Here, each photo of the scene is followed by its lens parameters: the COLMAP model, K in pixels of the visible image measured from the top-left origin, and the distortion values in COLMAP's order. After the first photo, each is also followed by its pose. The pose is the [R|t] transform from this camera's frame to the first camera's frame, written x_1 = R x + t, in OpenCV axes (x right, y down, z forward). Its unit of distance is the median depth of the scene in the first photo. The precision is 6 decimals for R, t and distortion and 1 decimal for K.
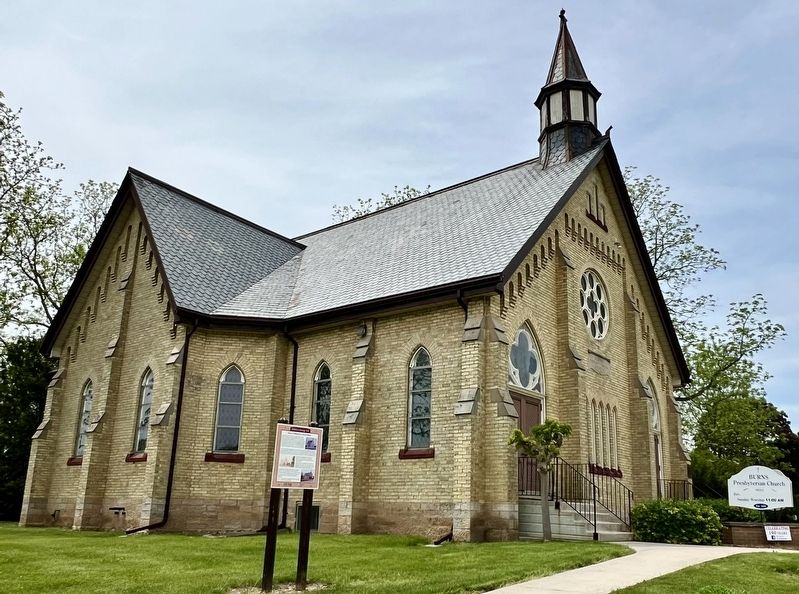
lens RADIAL K [[679.2, 0, 399.5], [0, 679.2, 297.0], [0, 0, 1]] dist [-0.008989, -0.009920]
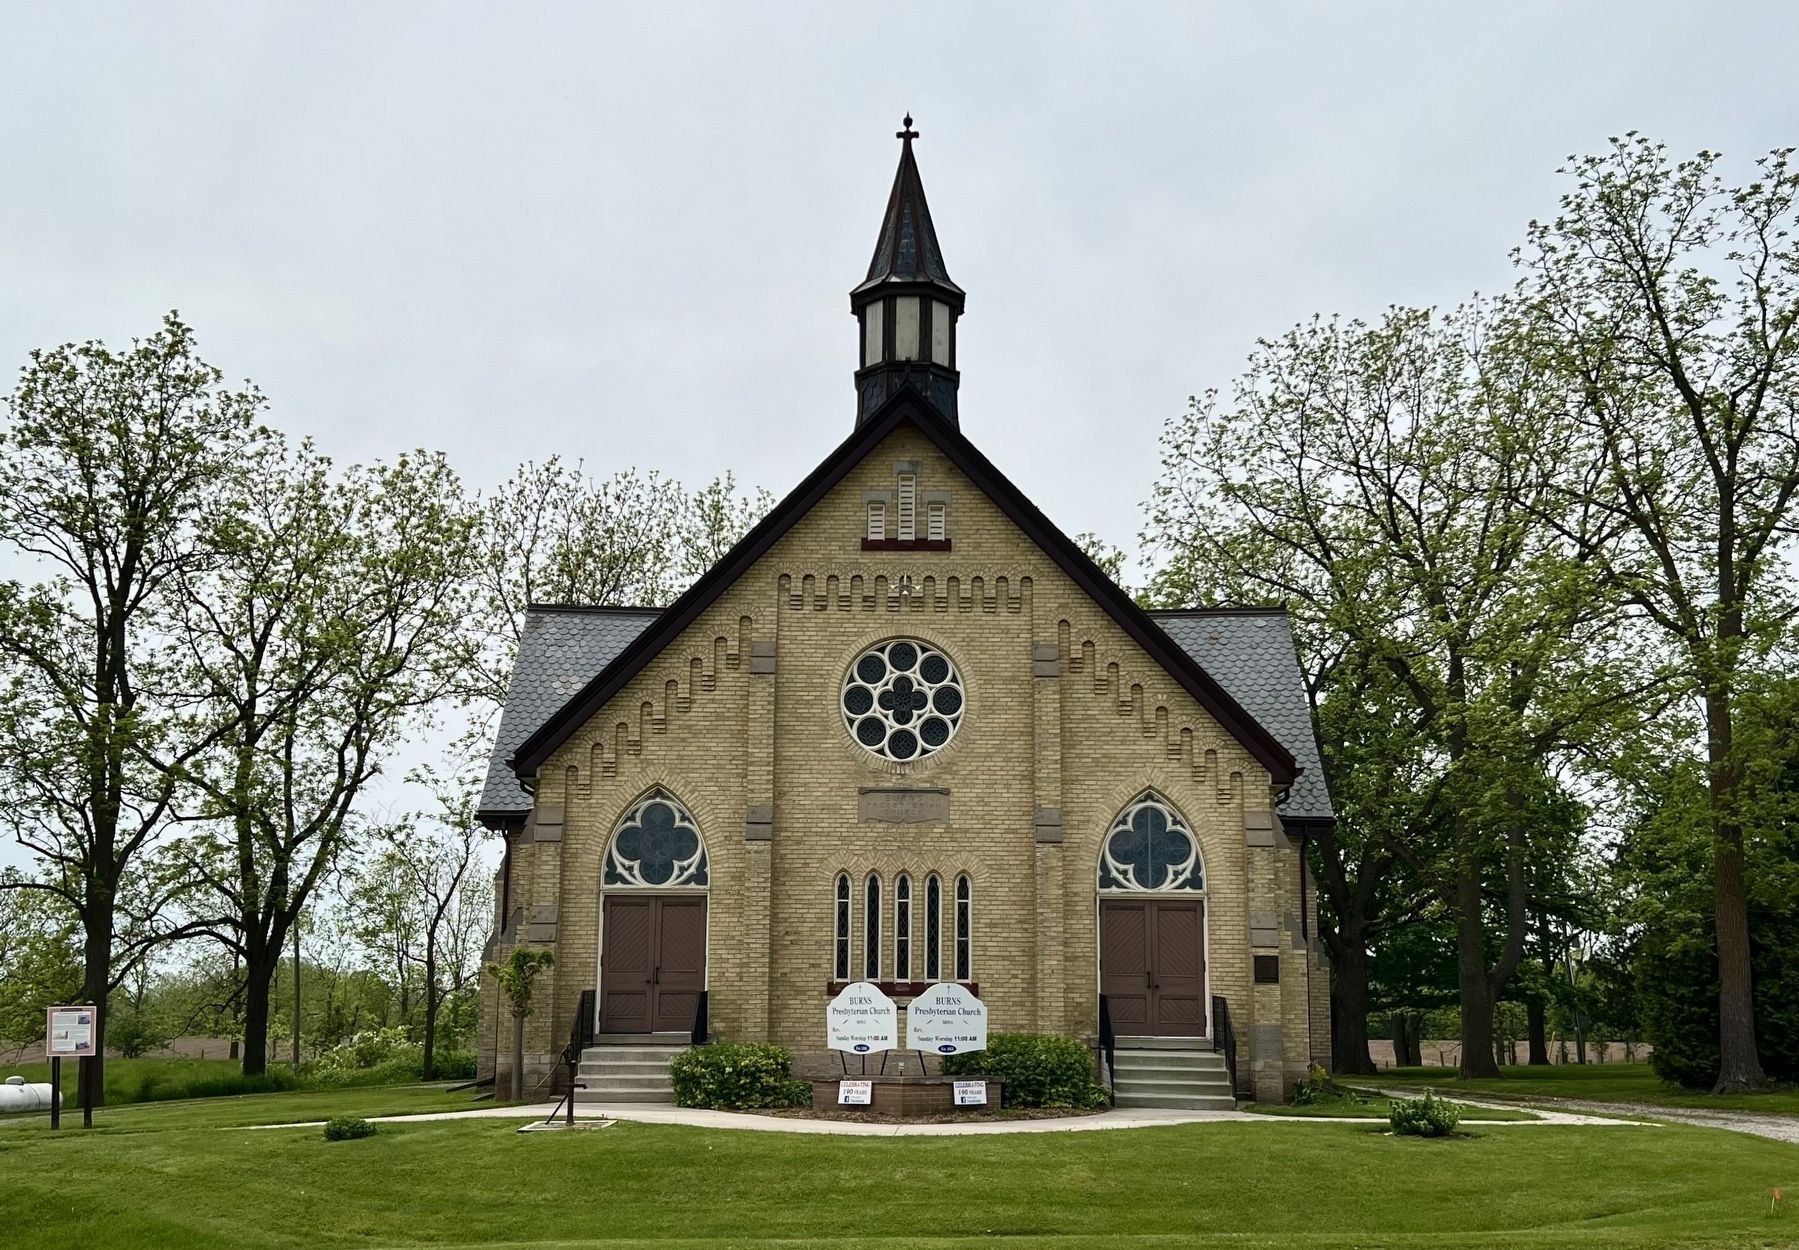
lens RADIAL K [[1904.7, 0, 899.5], [0, 1904.7, 625.0], [0, 0, 1]] dist [0.085474, -0.026602]
pose [[0.609687, -0.185224, -0.770697, 1.764905], [0.255099, 0.966435, -0.030461, -0.002323], [0.750470, -0.178032, 0.636474, -0.014839]]
